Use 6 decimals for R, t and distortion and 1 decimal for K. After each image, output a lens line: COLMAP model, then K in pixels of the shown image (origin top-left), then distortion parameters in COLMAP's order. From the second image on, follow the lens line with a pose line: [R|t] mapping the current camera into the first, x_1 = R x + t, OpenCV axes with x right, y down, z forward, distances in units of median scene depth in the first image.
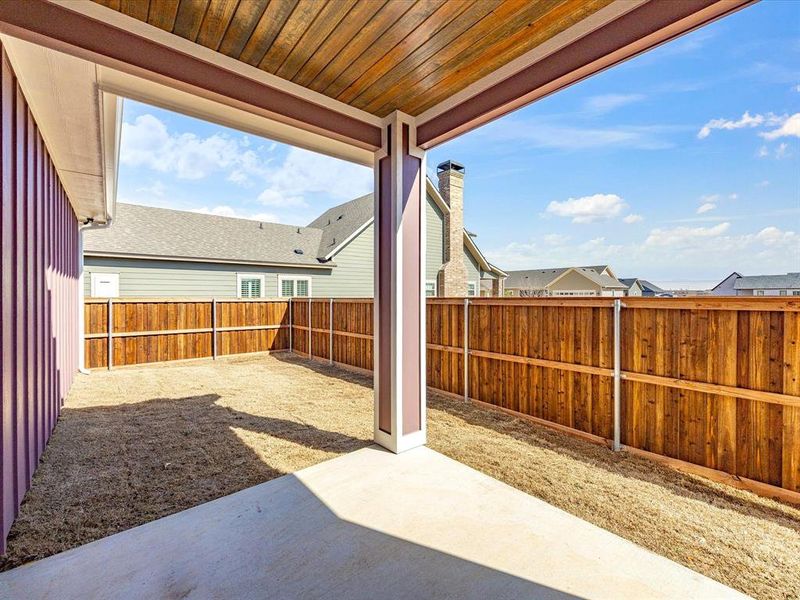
lens RADIAL K [[348.3, 0, 400.6], [0, 348.3, 296.0], [0, 0, 1]] dist [0.000133, 0.000153]
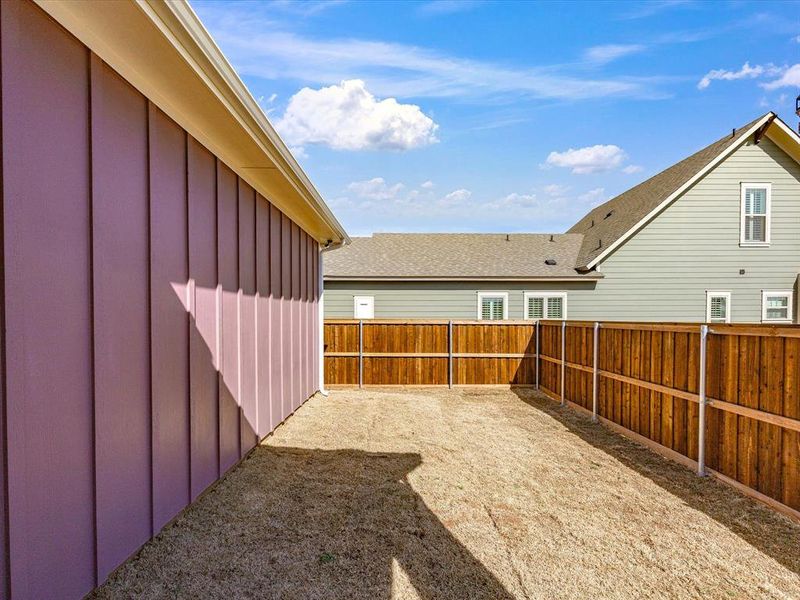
lens RADIAL K [[358.6, 0, 402.9], [0, 358.6, 323.1], [0, 0, 1]] dist [-0.001584, -0.000118]
pose [[0.774182, 0.014133, -0.632805, -0.045723], [-0.002473, 0.999811, 0.019305, -0.003195], [0.632958, -0.013380, 0.774070, 0.208089]]
